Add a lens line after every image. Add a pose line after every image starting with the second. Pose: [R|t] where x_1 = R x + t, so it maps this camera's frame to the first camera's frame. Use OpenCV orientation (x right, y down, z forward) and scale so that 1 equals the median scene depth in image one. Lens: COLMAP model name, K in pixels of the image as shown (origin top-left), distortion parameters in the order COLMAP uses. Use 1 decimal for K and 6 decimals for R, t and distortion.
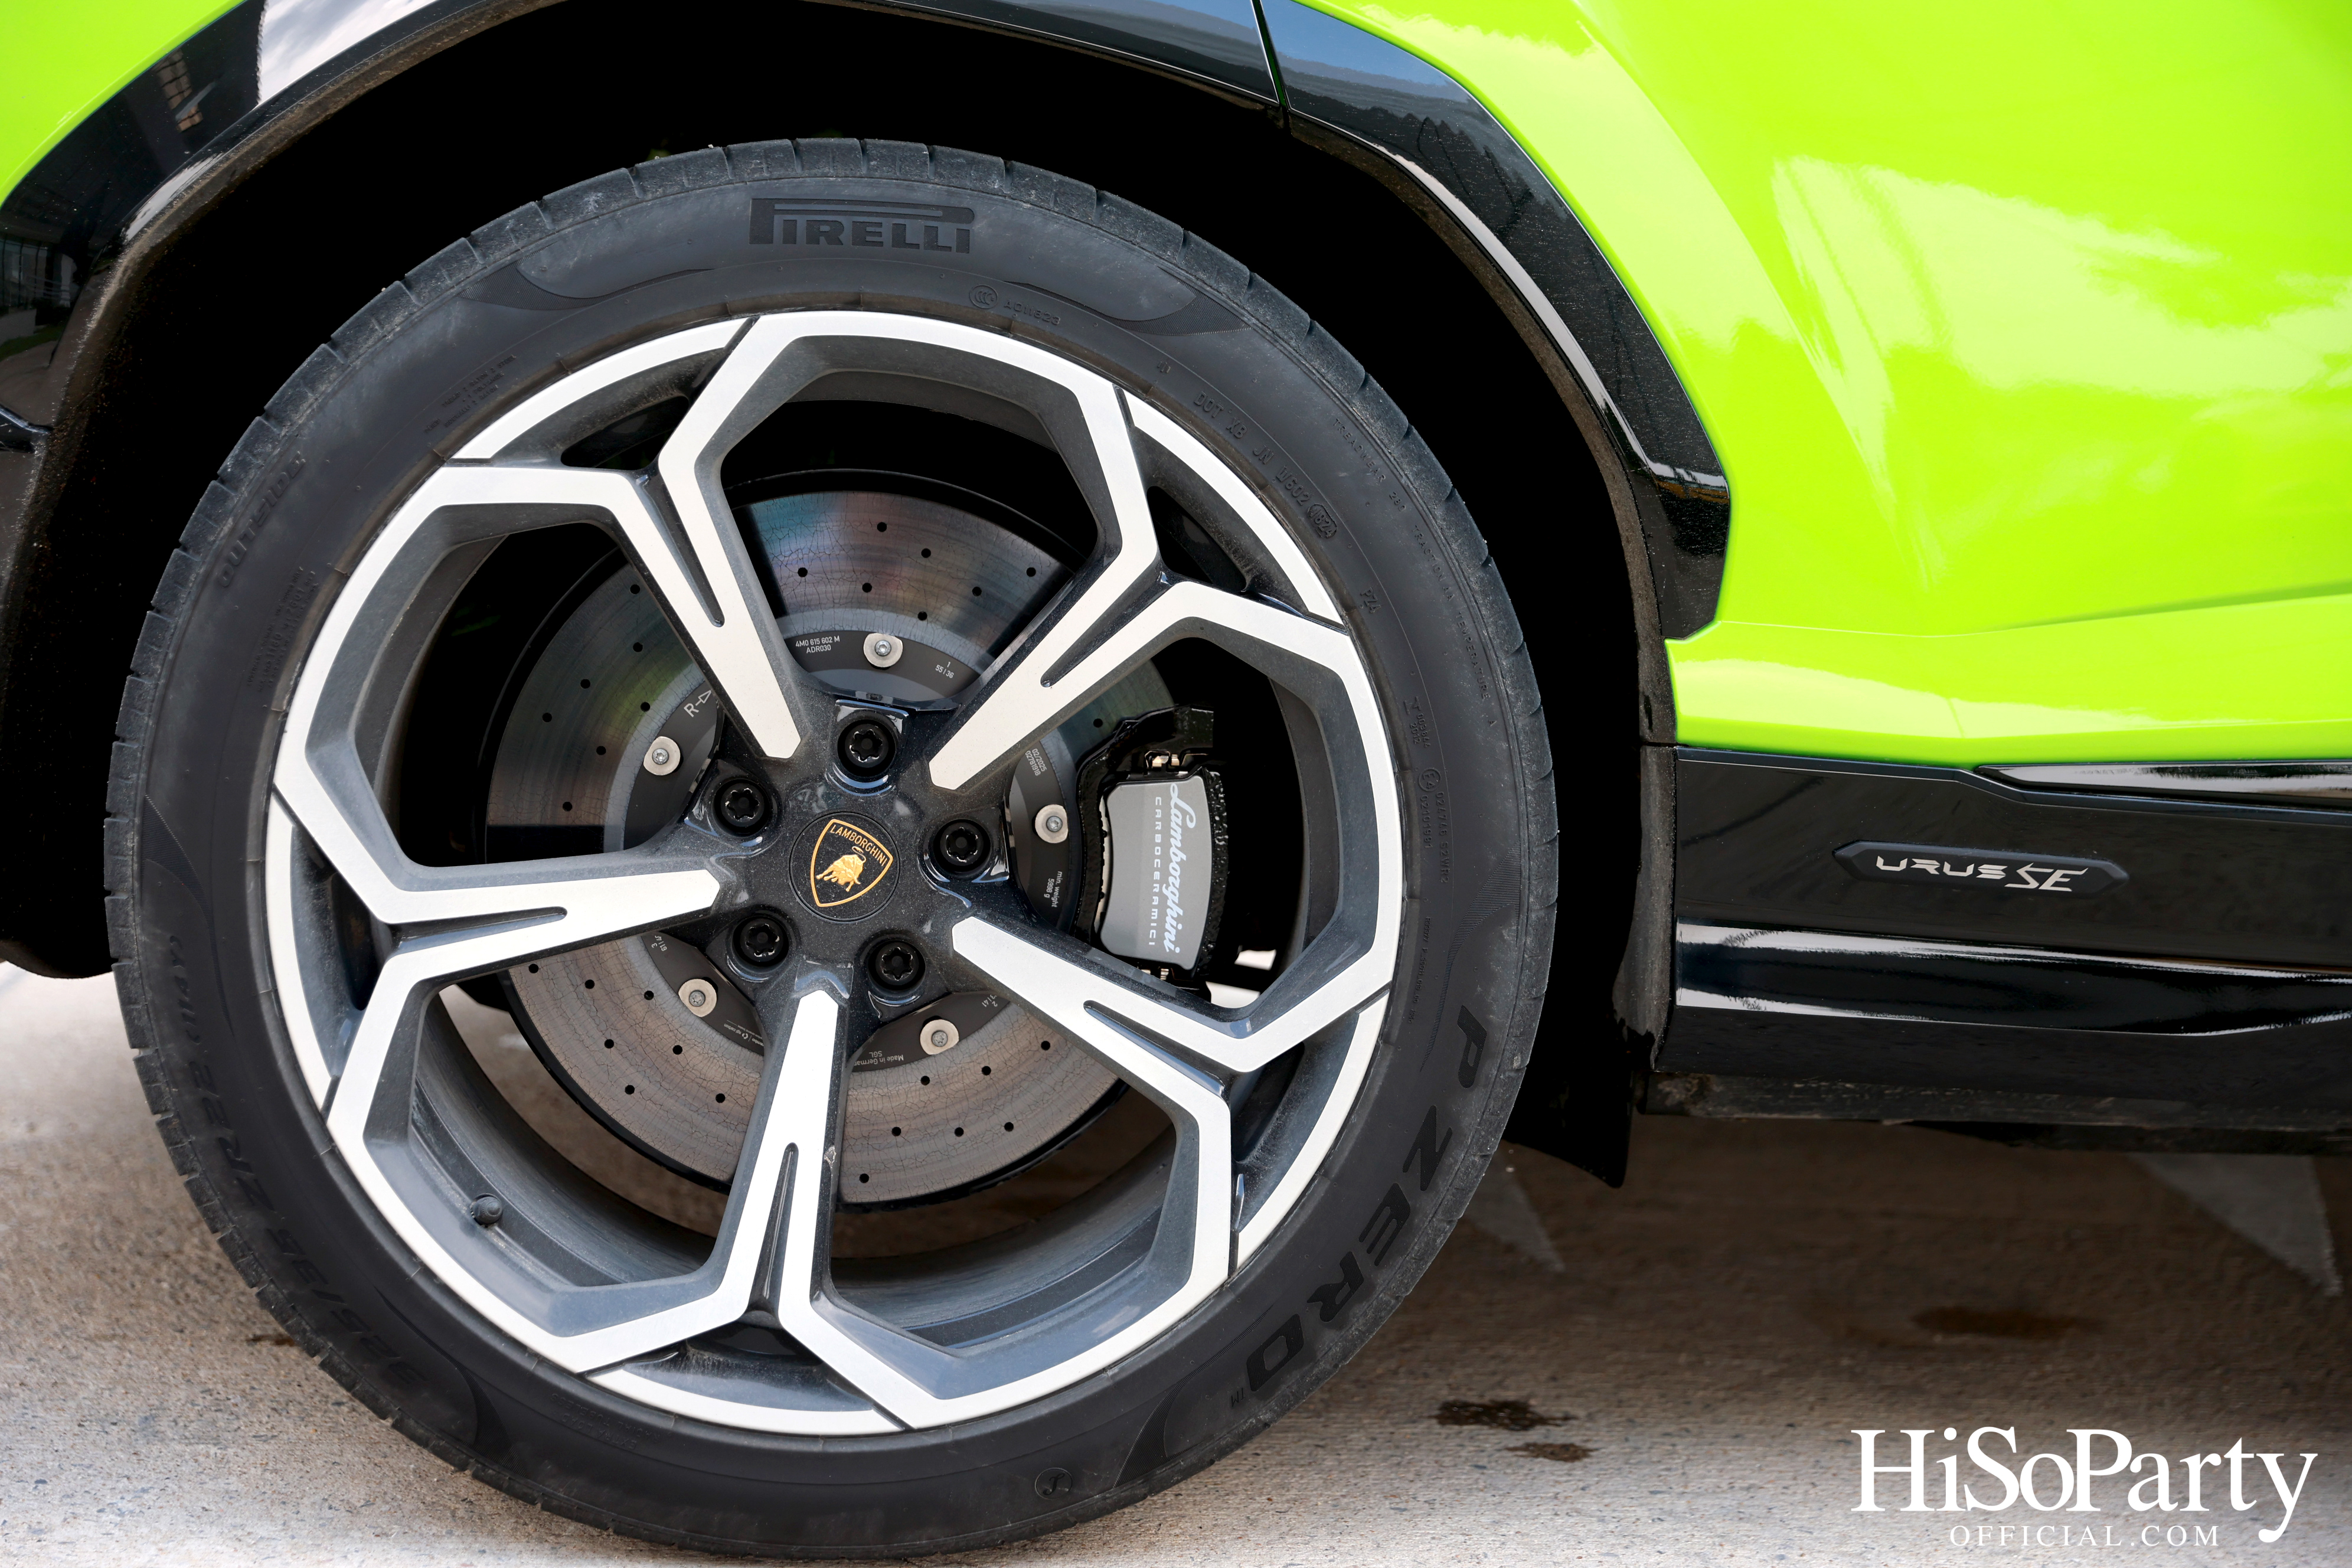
lens RADIAL K [[3728.4, 0, 1176.0], [0, 3728.4, 784.0], [0, 0, 1]] dist [-0.221648, 0.001208]
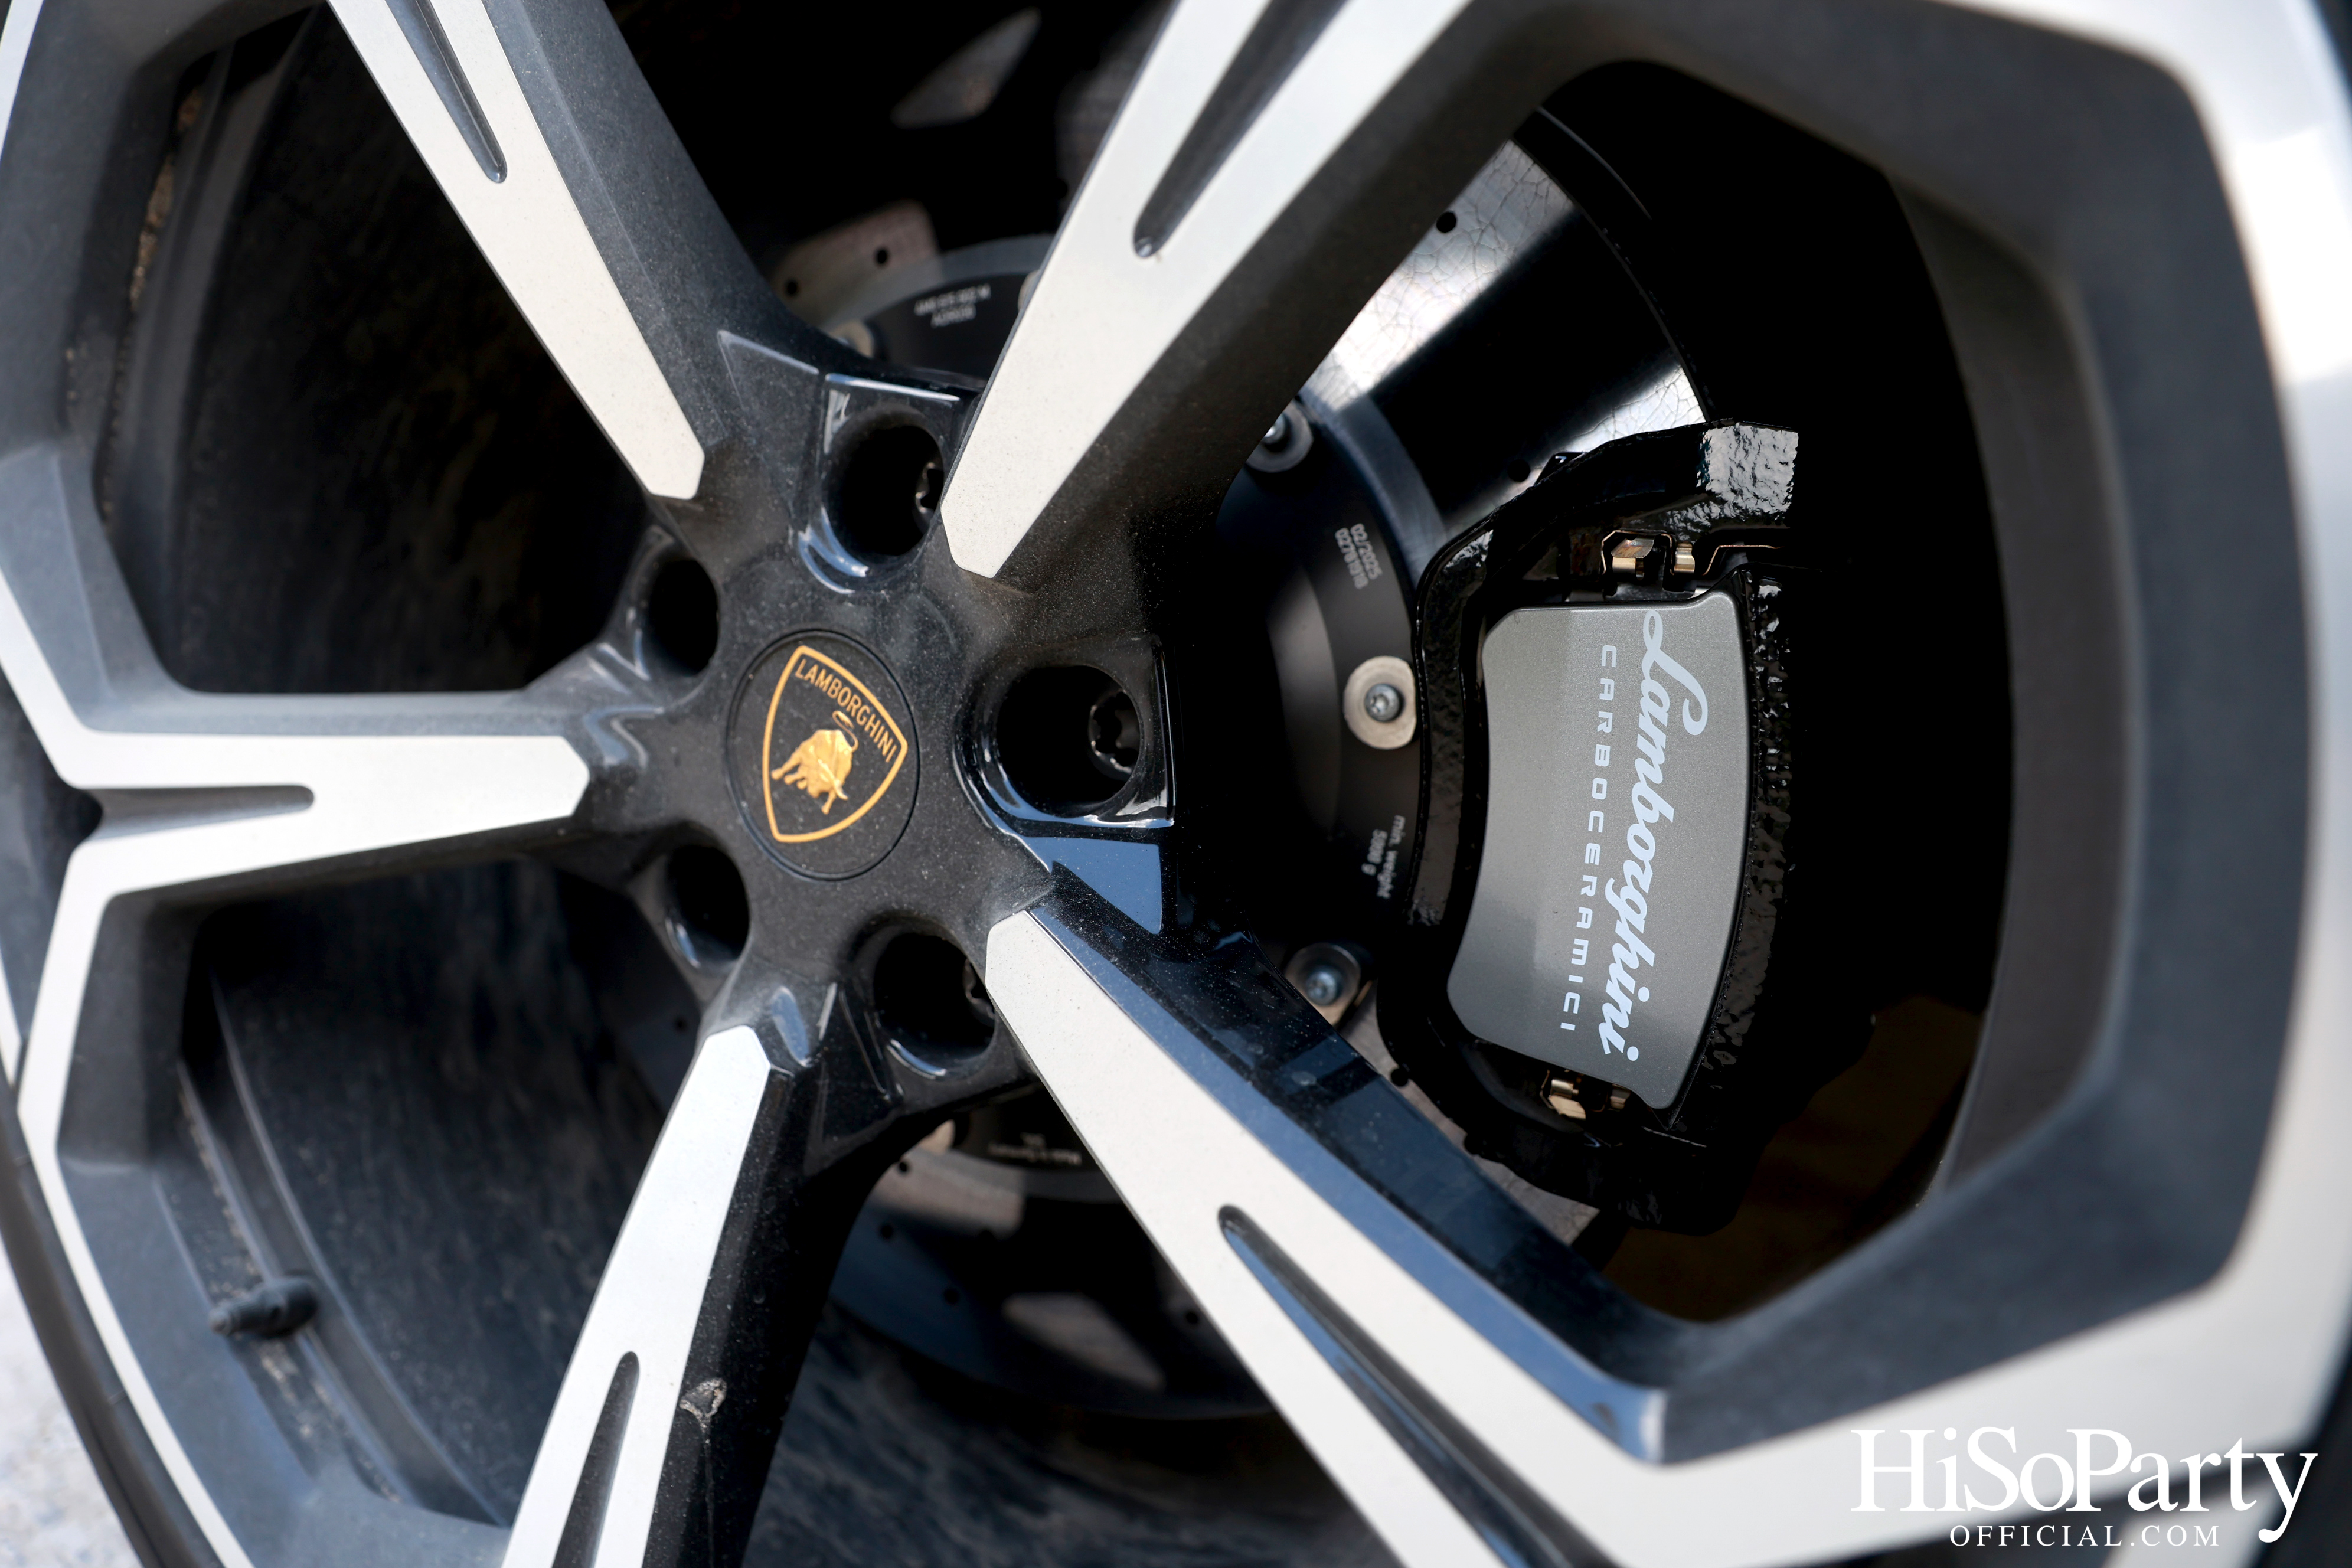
lens RADIAL K [[1508.8, 0, 1176.0], [0, 1508.8, 784.0], [0, 0, 1]] dist [-0.069941, 0.001481]
pose [[0.832949, 0.092546, -0.545556, 0.043724], [-0.073092, 0.995677, 0.057306, 0.012302], [0.548502, -0.007857, 0.836113, 0.879613]]
